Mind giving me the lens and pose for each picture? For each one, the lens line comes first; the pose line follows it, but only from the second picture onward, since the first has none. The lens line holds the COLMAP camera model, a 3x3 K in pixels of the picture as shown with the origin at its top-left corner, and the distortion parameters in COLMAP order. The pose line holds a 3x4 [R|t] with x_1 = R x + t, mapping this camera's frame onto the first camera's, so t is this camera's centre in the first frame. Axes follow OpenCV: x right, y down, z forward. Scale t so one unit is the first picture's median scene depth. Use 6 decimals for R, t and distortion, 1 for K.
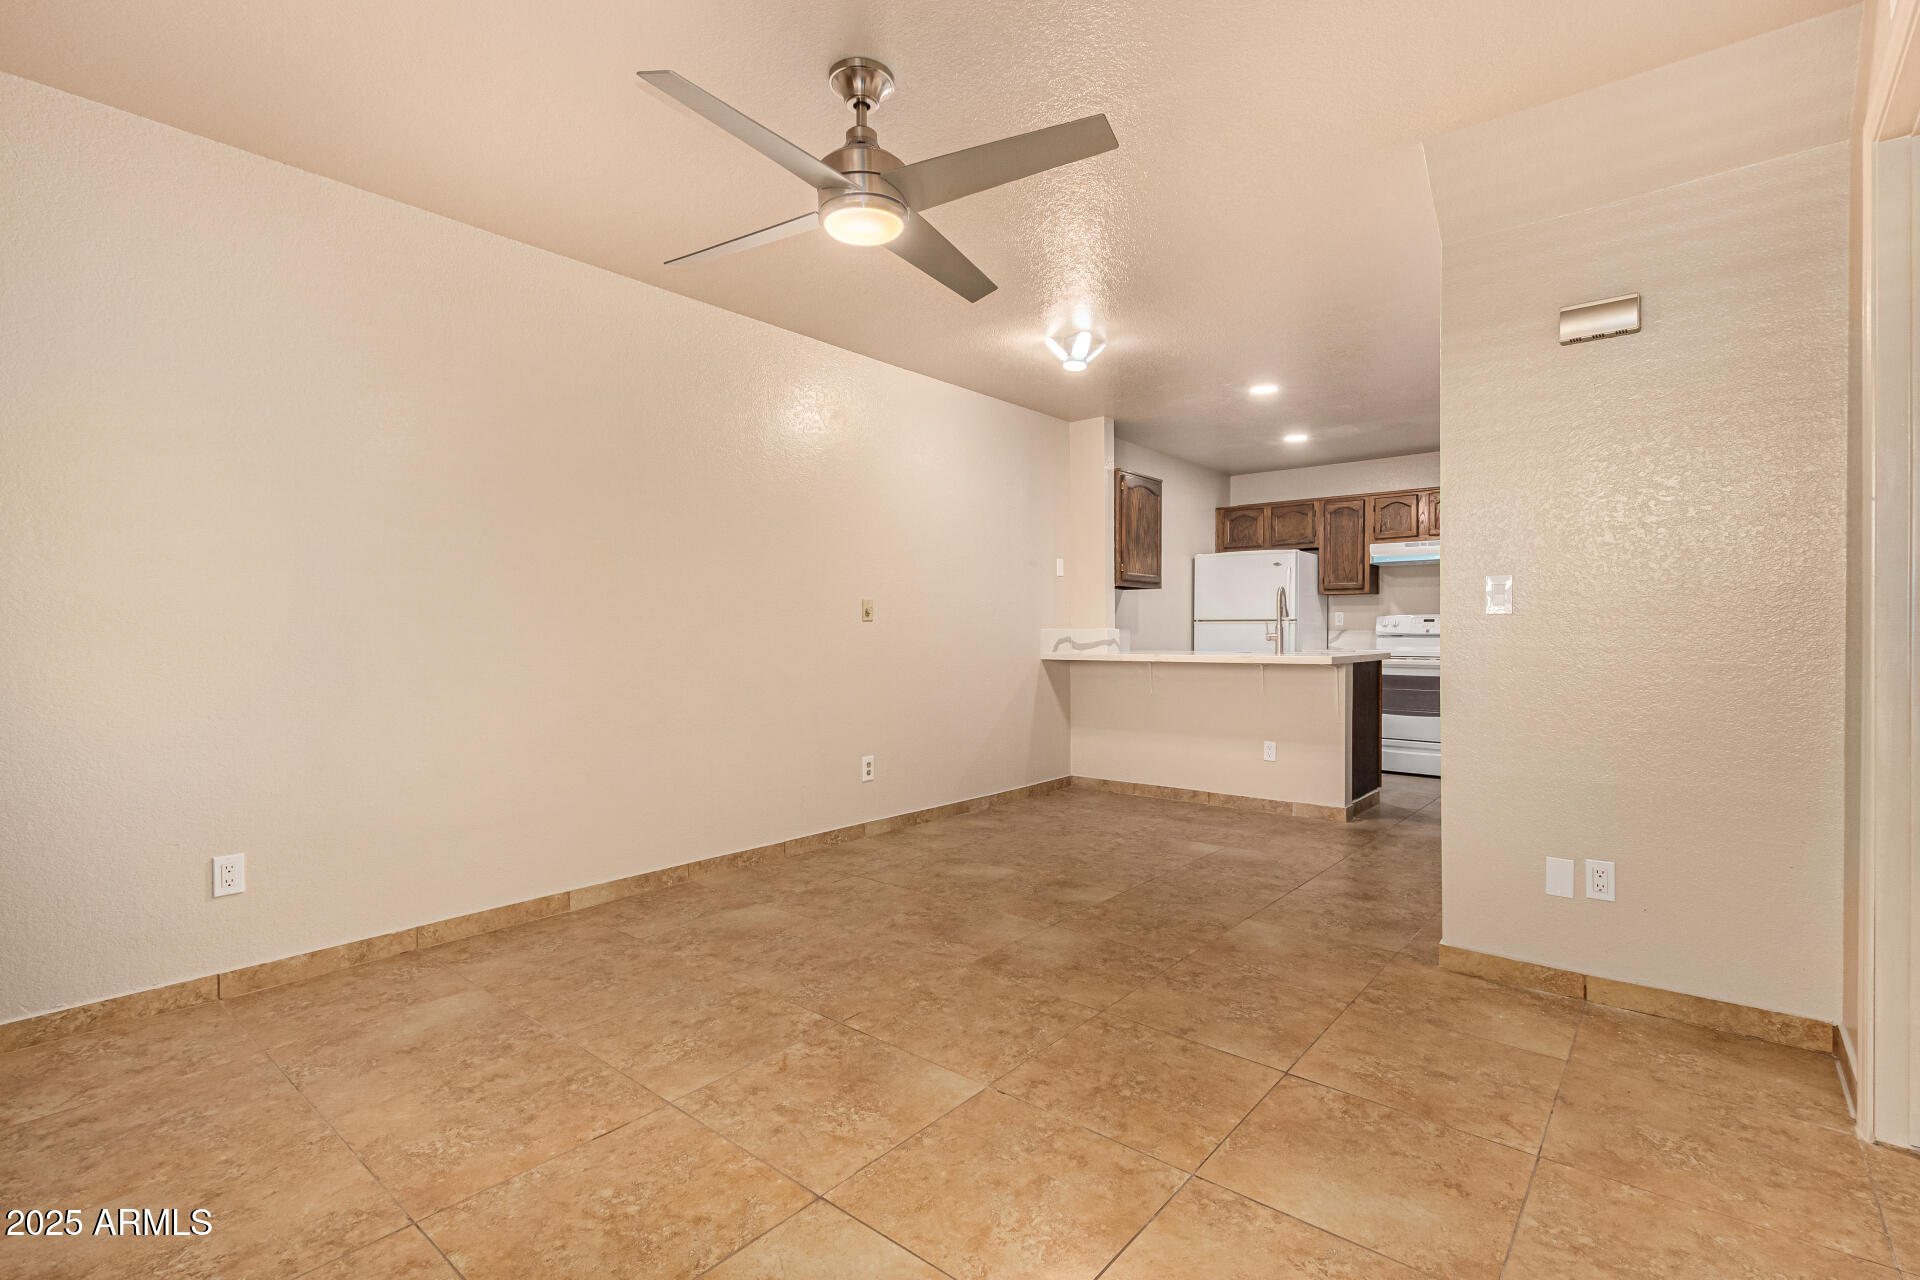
lens RADIAL K [[954.6, 0, 966.8], [0, 954.6, 648.6], [0, 0, 1]] dist [0.013637, -0.000829]
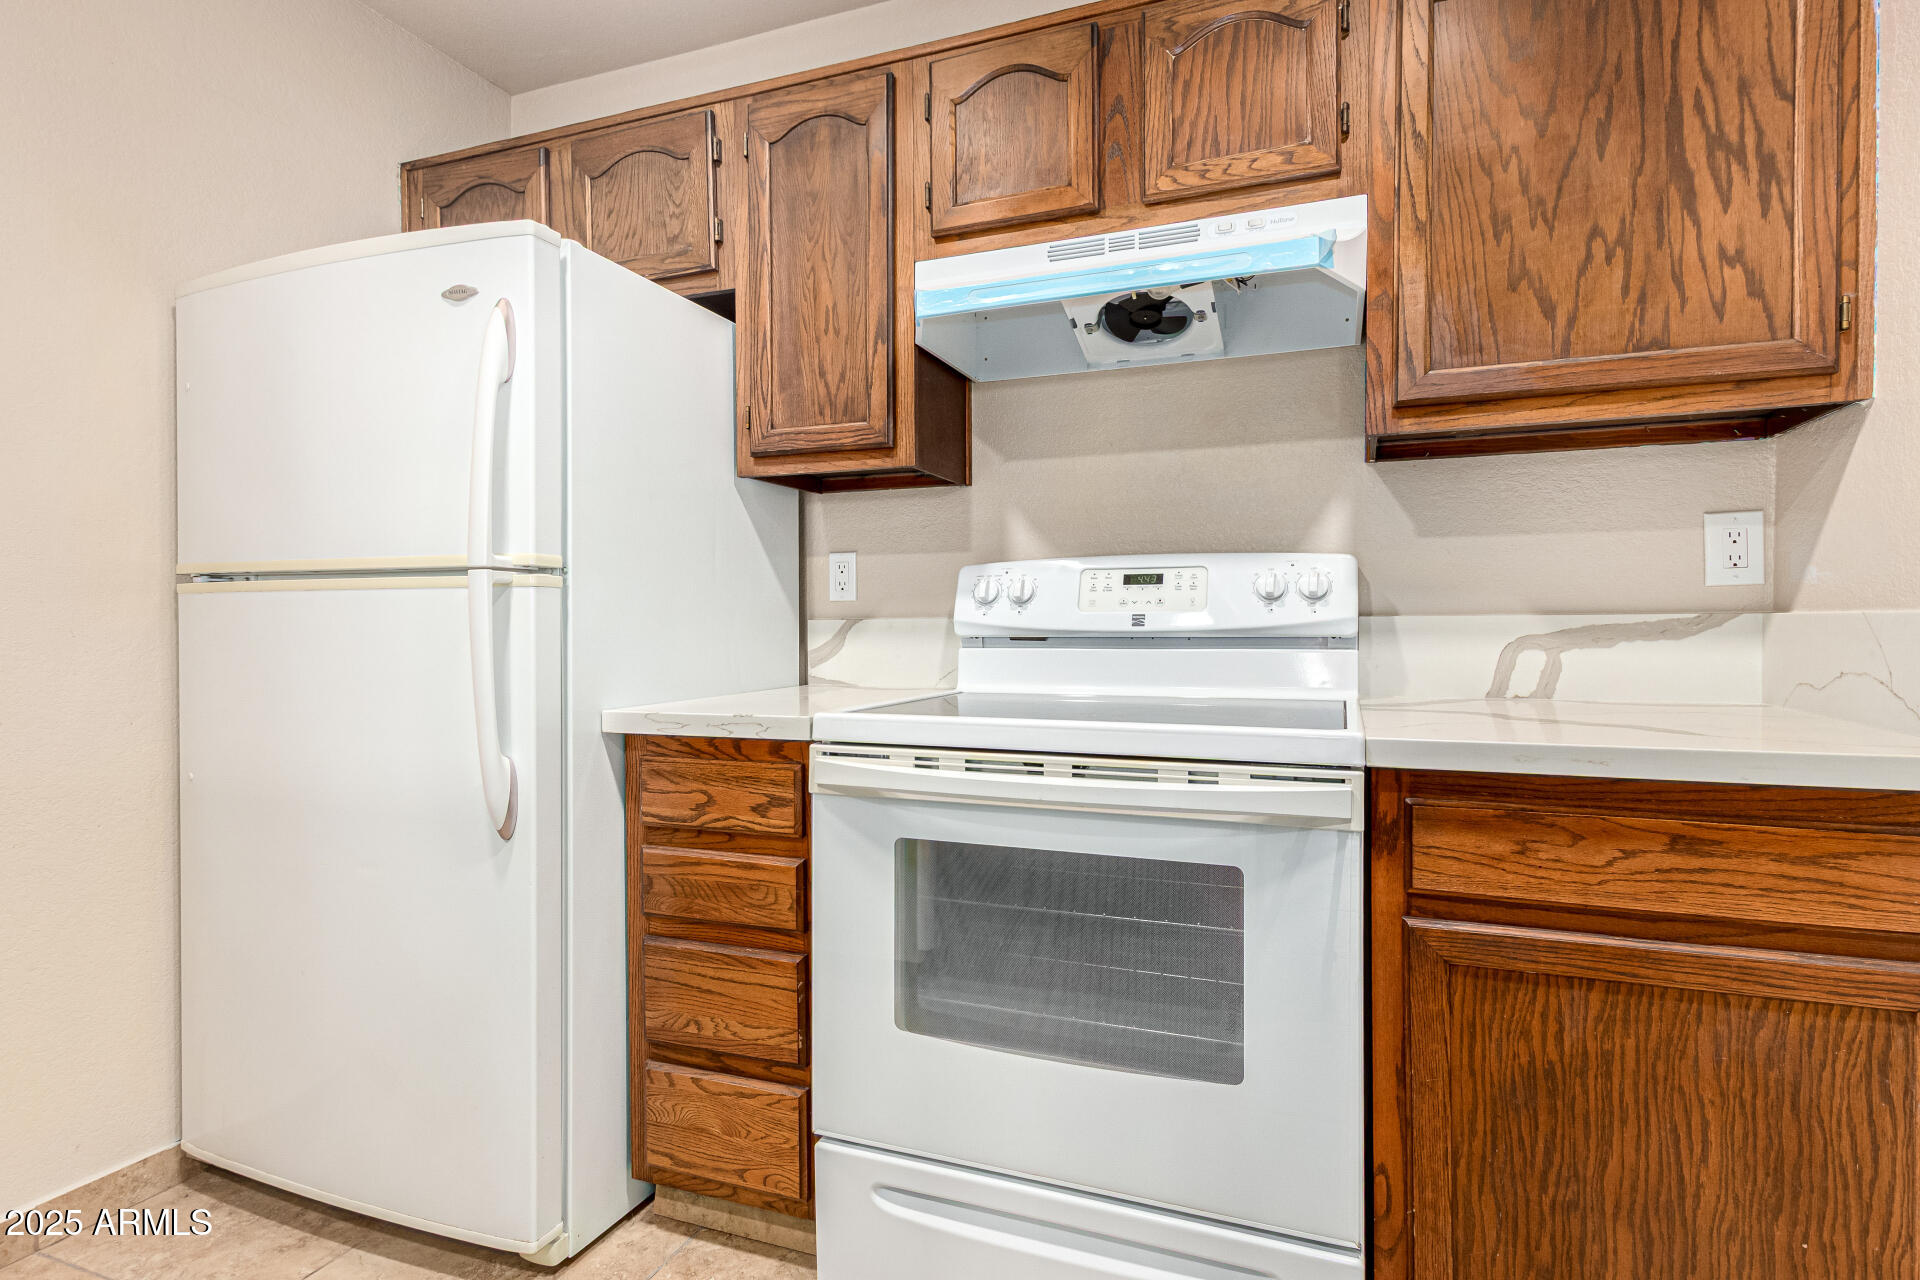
lens RADIAL K [[954.6, 0, 929.8], [0, 954.6, 642.3], [0, 0, 1]] dist [0.013637, -0.000829]
pose [[0.963168, -0.022004, 0.267998, 0.368597], [0.017042, 0.999638, 0.020826, -0.019137], [-0.268359, -0.015492, 0.963194, 0.788798]]
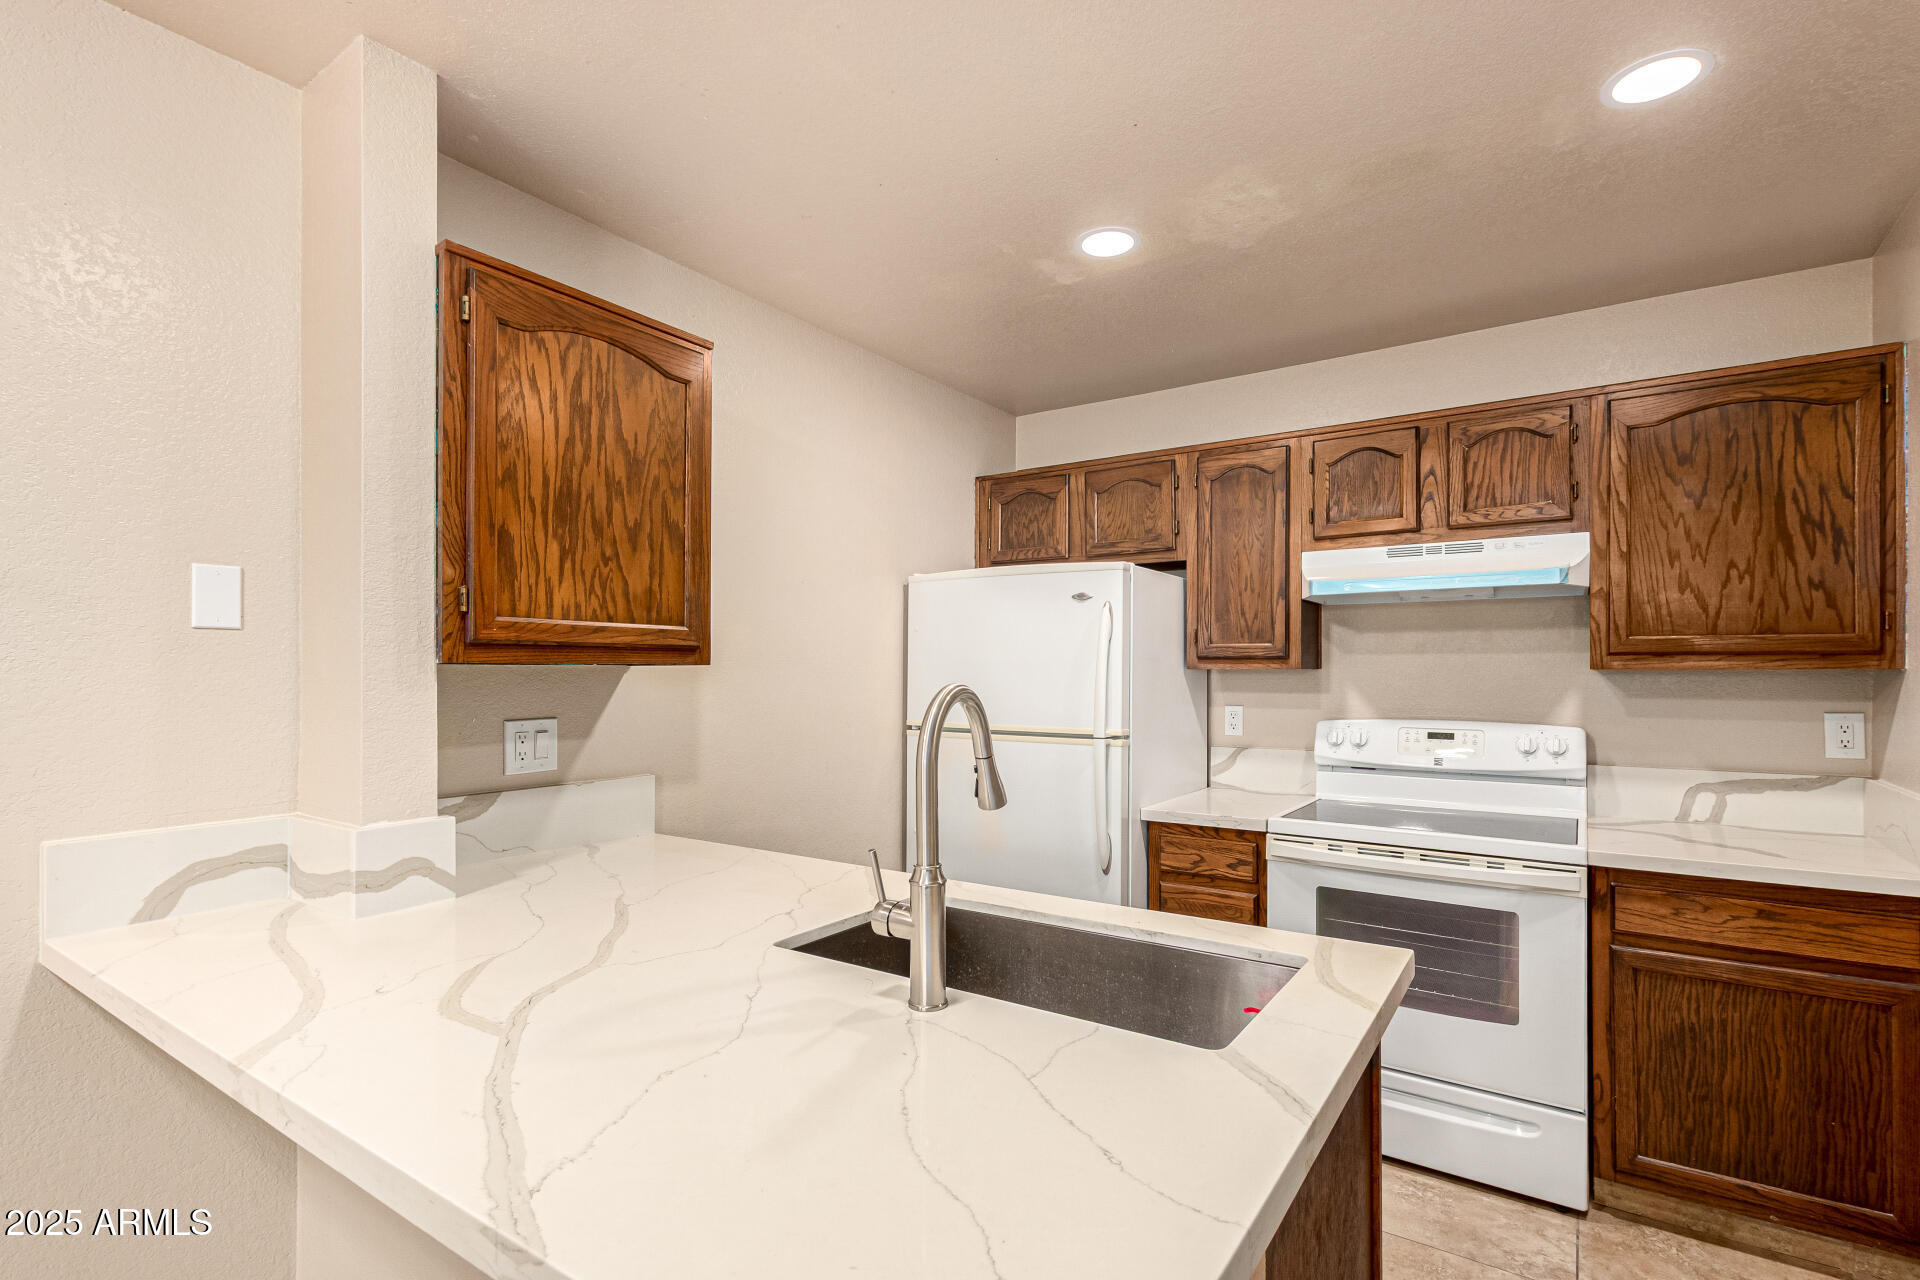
lens RADIAL K [[872.7, 0, 987.6], [0, 872.7, 665.2], [0, 0, 1]] dist [0.007357, -0.002224]
pose [[0.996447, 0.003302, 0.084158, 0.259995], [-0.001700, 0.999816, -0.019094, -0.053664], [-0.084205, 0.018883, 0.996270, 0.651545]]
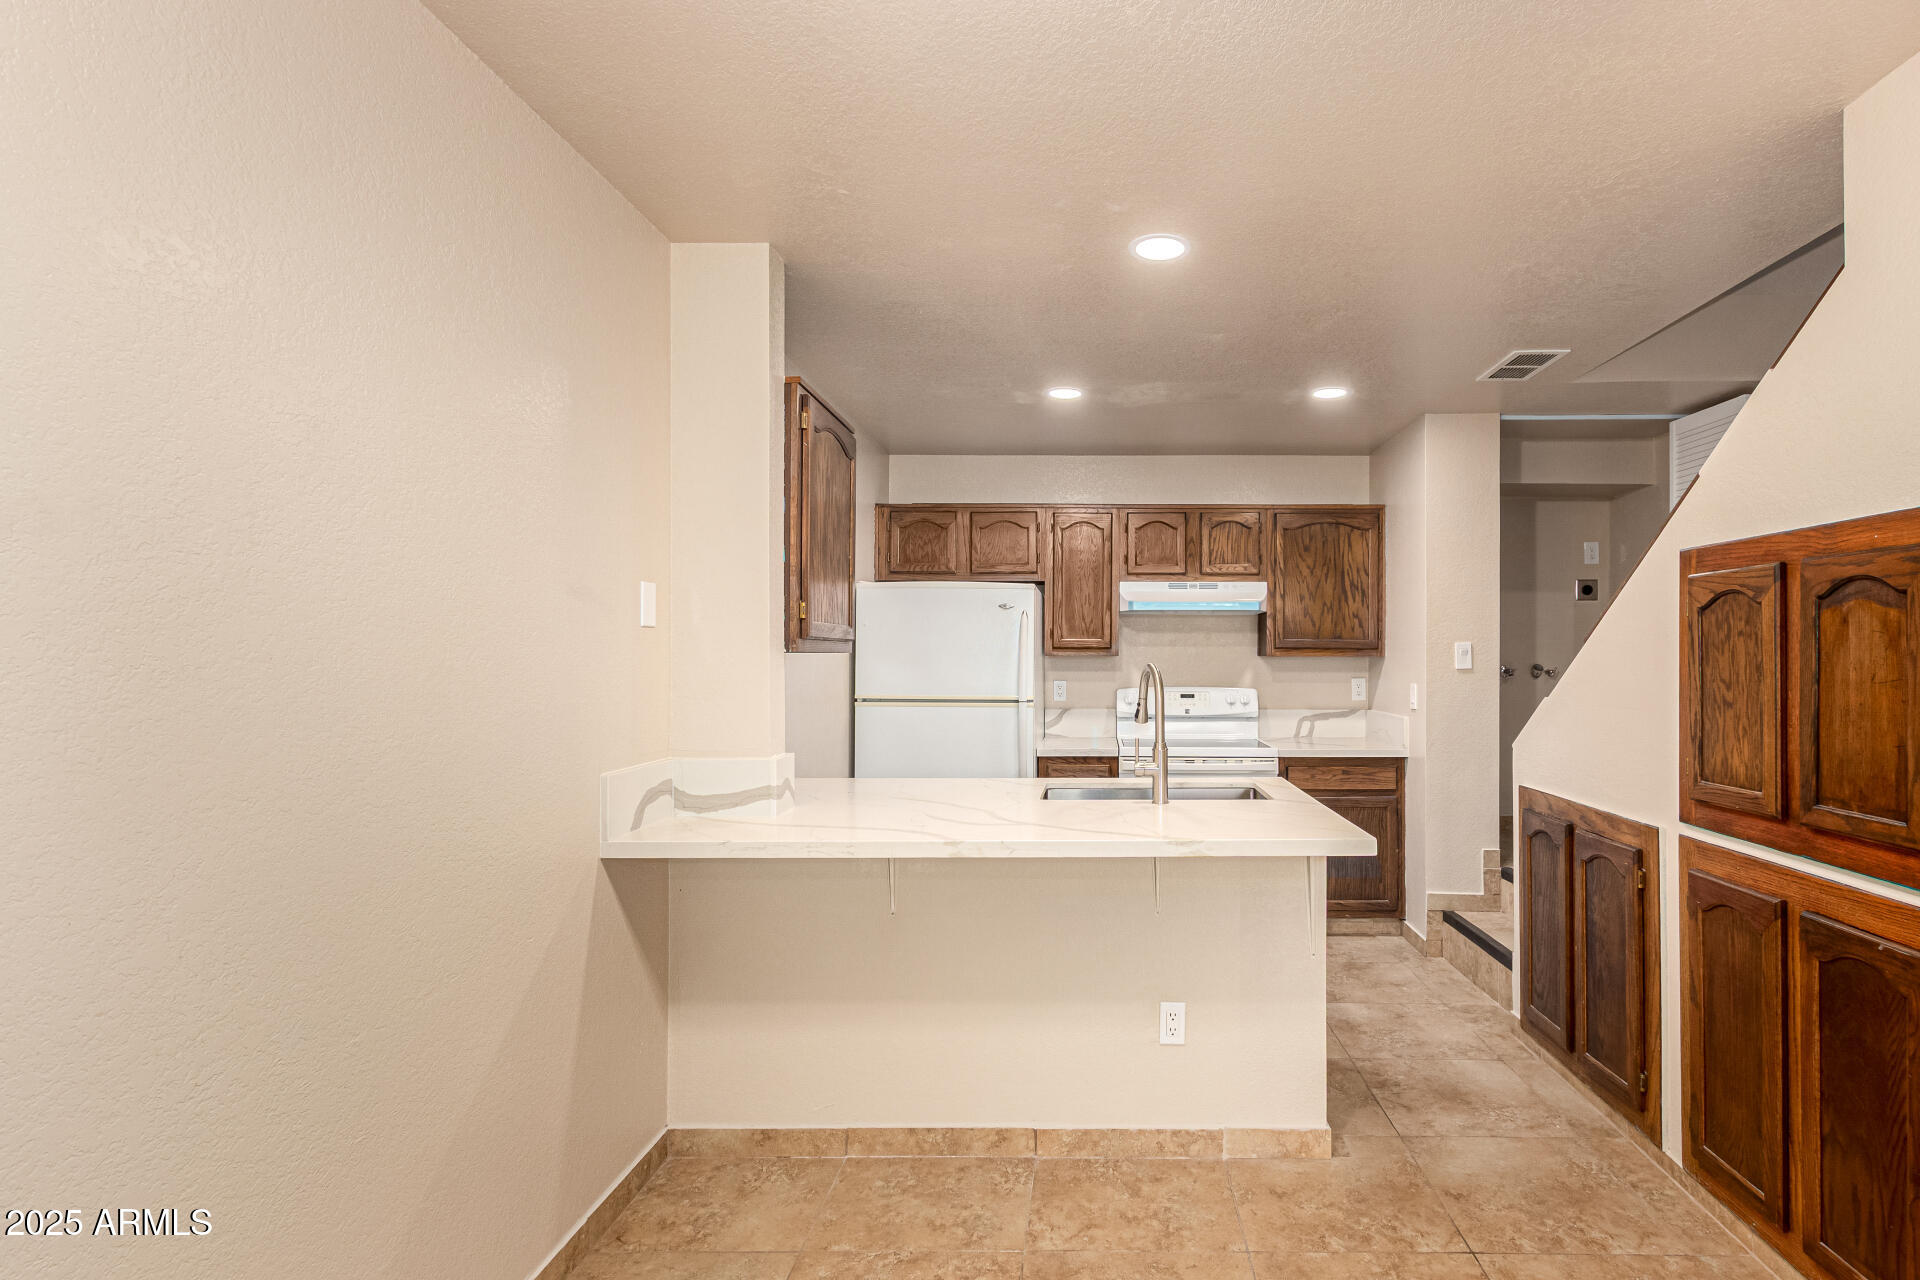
lens RADIAL K [[954.6, 0, 1101.6], [0, 954.6, 647.2], [0, 0, 1]] dist [0.013637, -0.000829]
pose [[0.771488, 0.009710, 0.636170, -0.006396], [0.003668, 0.999799, -0.019709, -0.052391], [-0.636233, 0.017538, 0.771298, 0.516238]]
